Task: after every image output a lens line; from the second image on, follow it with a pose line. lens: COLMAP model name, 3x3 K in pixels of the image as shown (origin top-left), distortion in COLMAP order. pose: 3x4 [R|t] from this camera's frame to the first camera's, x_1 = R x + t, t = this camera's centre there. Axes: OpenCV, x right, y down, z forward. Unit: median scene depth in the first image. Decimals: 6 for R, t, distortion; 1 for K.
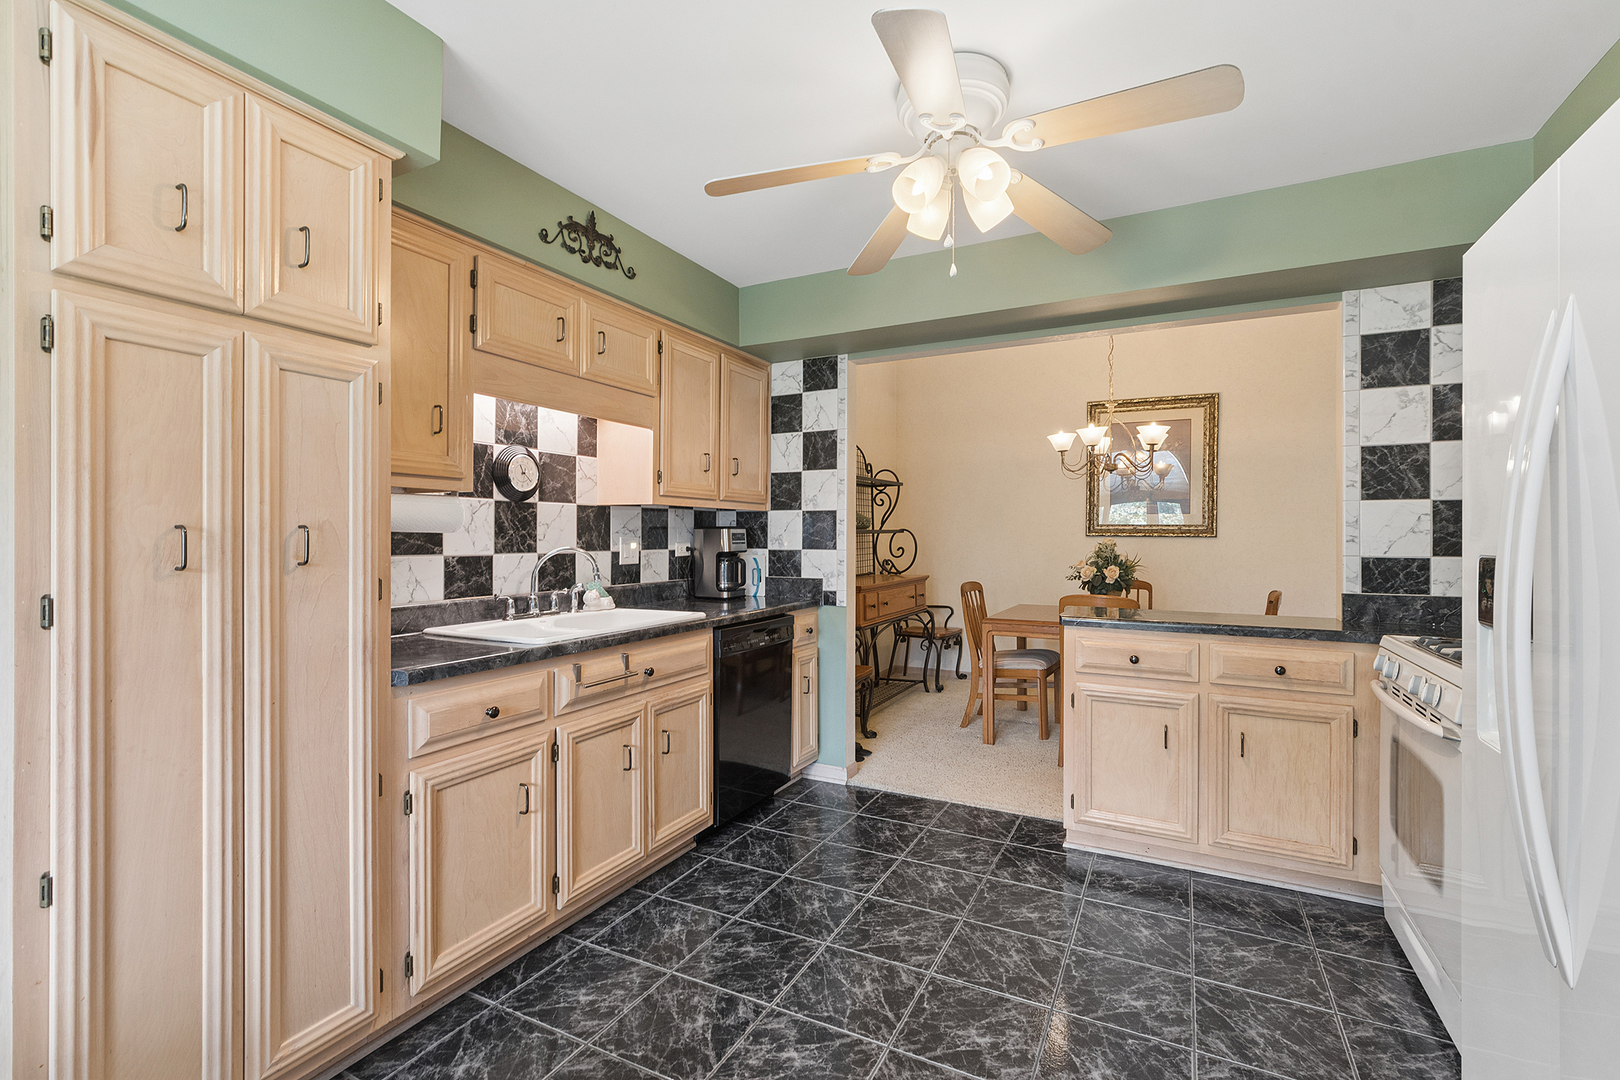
lens RADIAL K [[721.7, 0, 806.1], [0, 721.7, 529.4], [0, 0, 1]] dist [0.000121, -0.000690]
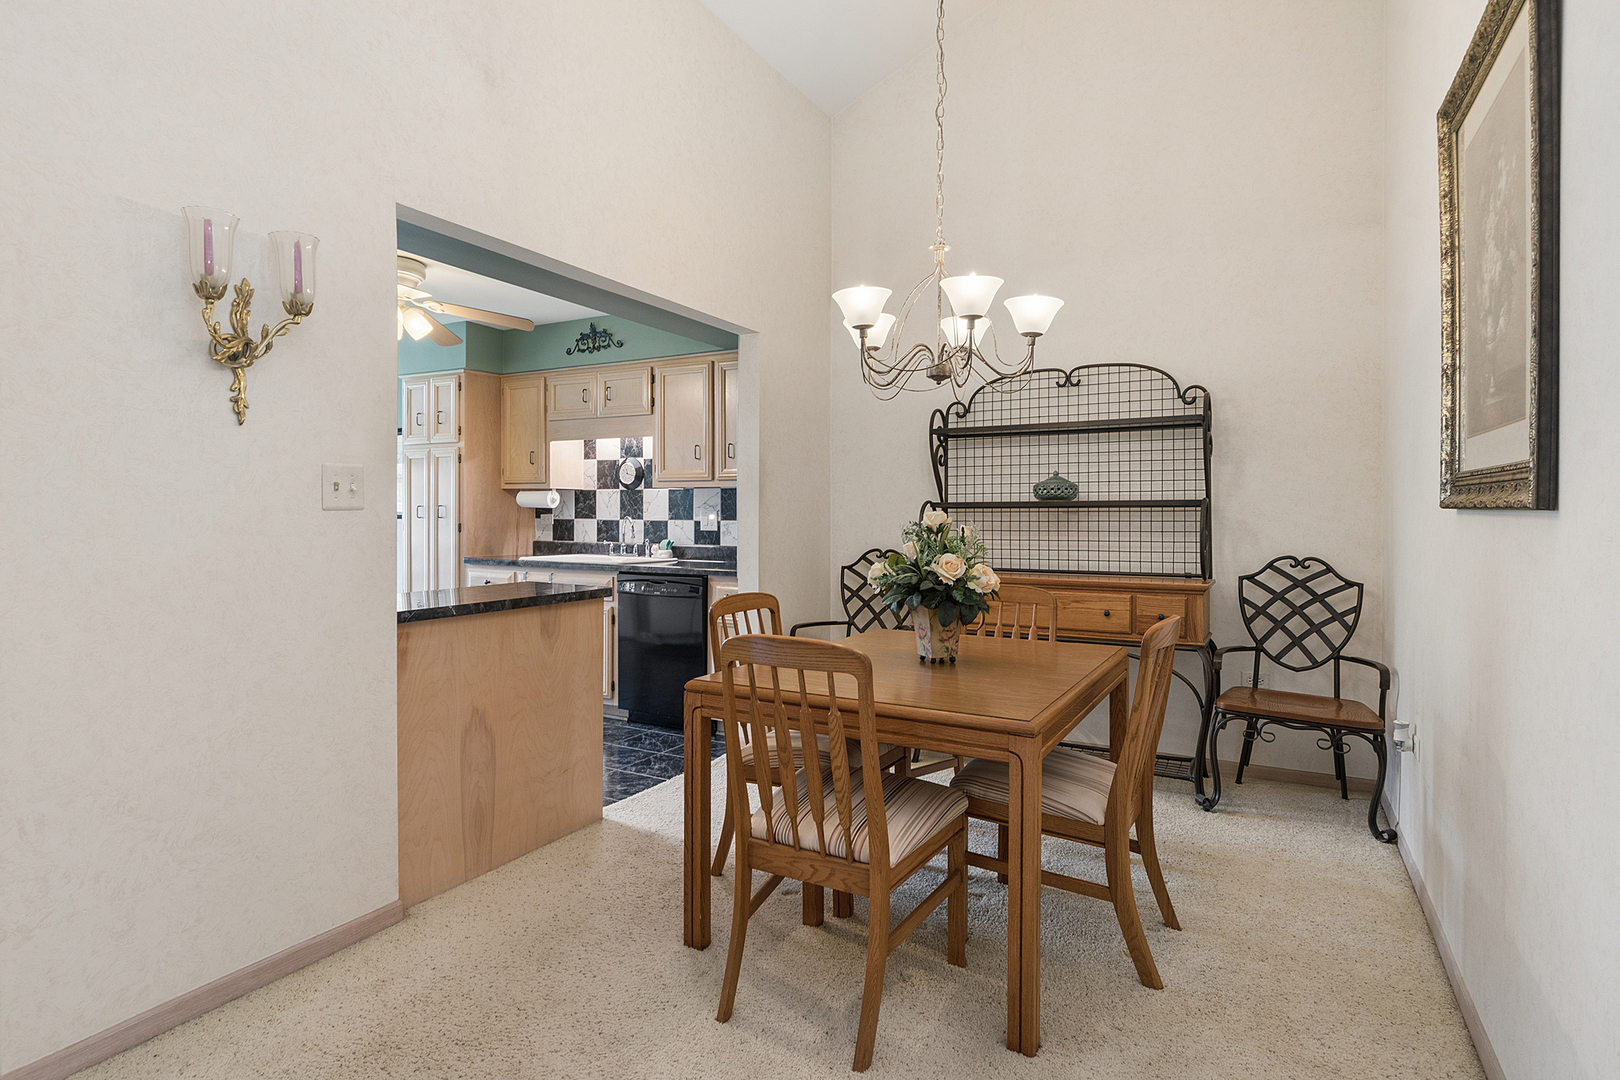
lens RADIAL K [[846.3, 0, 802.9], [0, 846.3, 520.8], [0, 0, 1]] dist [-0.001275, -0.001026]
pose [[-0.023878, 0.008806, -0.999676, 1.402362], [0.004630, 0.999951, 0.008698, 0.017641], [0.999704, -0.004421, -0.023918, 1.258343]]
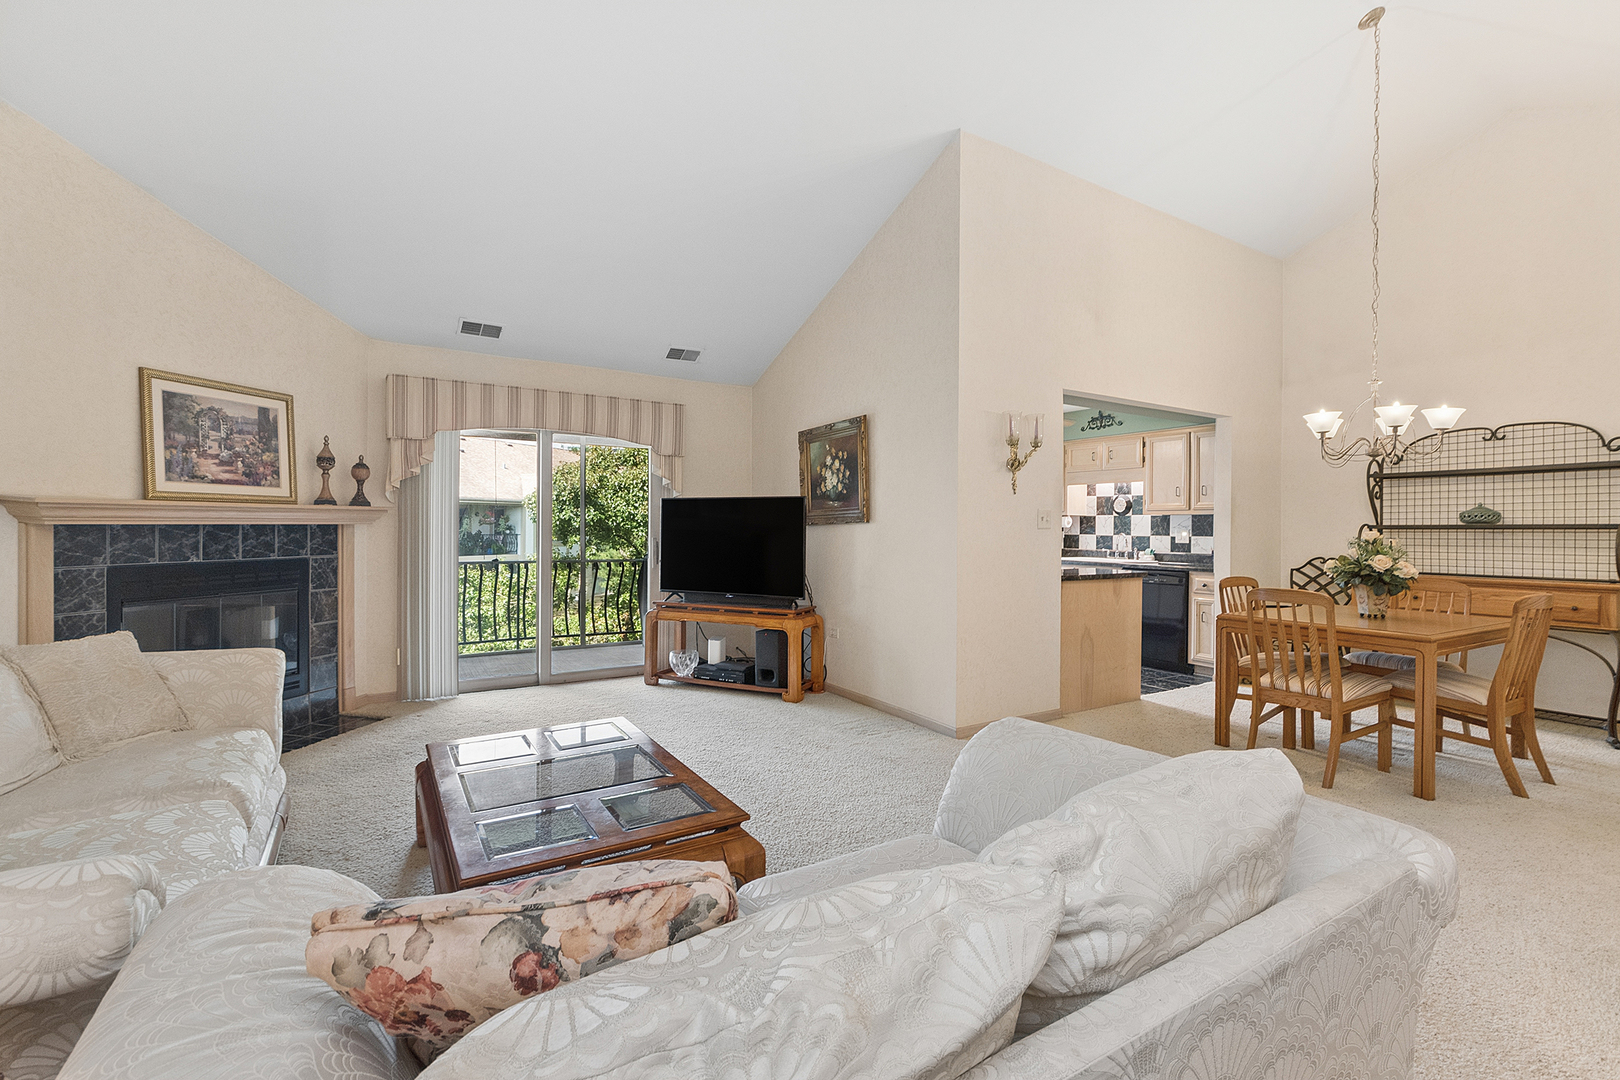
lens RADIAL K [[721.7, 0, 806.1], [0, 721.7, 529.4], [0, 0, 1]] dist [0.000121, -0.000690]
pose [[-0.509291, -0.003307, -0.860588, 2.135805], [-0.001895, 0.999995, -0.002721, 0.017947], [0.860592, 0.000245, -0.509295, 1.163519]]
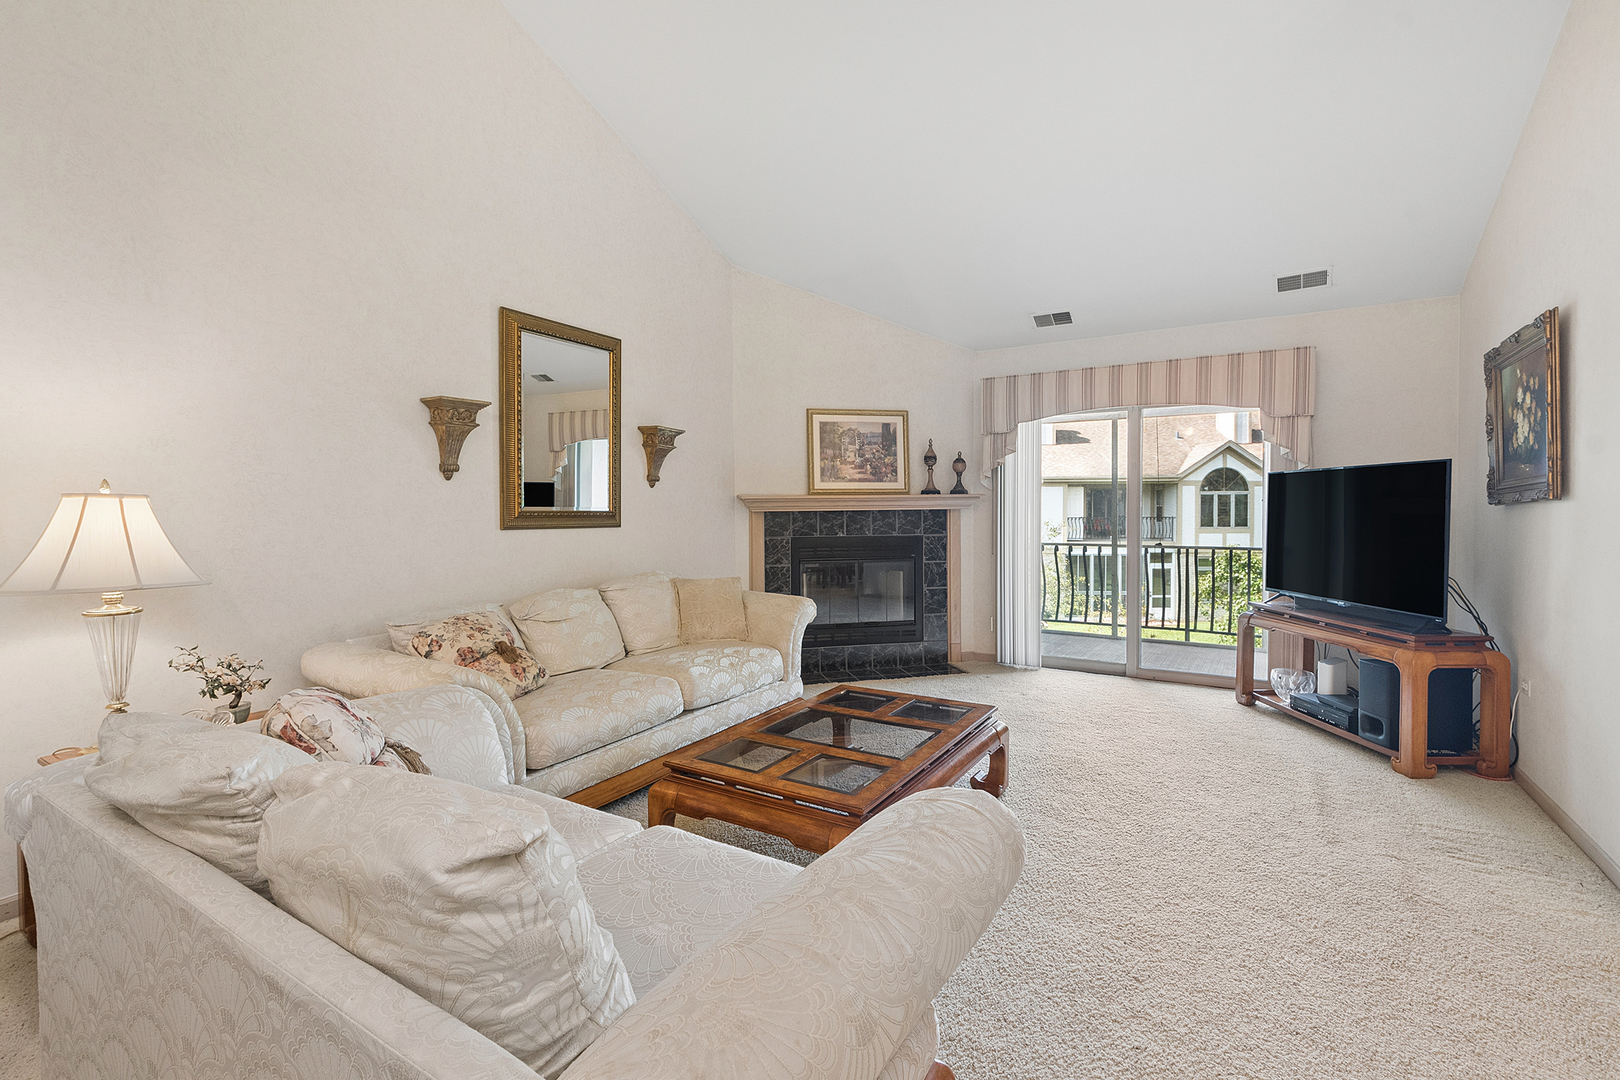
lens RADIAL K [[721.7, 0, 806.1], [0, 721.7, 529.4], [0, 0, 1]] dist [0.000121, -0.000690]
pose [[-0.996860, -0.000604, 0.079180, 1.587627], [0.001161, 0.999752, 0.022244, 0.014989], [-0.079173, 0.022266, -0.996612, 1.417638]]
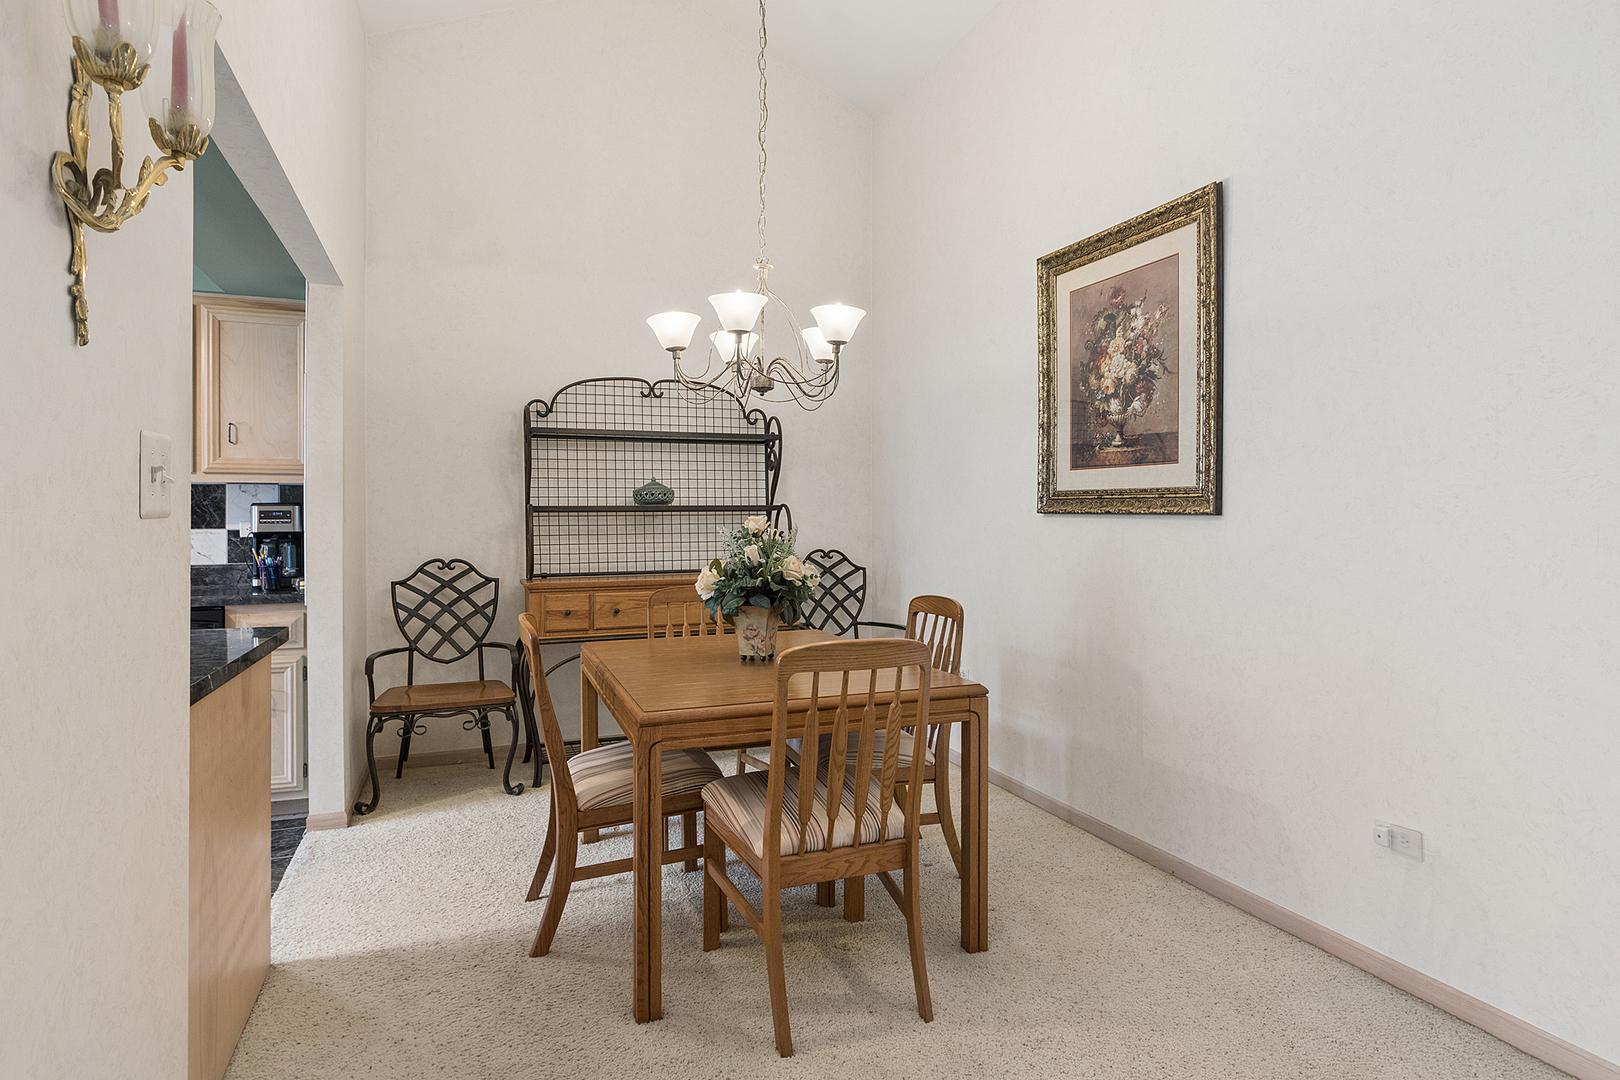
lens RADIAL K [[846.3, 0, 802.9], [0, 846.3, 520.8], [0, 0, 1]] dist [-0.001275, -0.001026]
pose [[0.759047, 0.001902, -0.651033, 1.171807], [0.006499, 0.999924, 0.010498, 0.012581], [0.651003, -0.012200, 0.758977, 0.740053]]
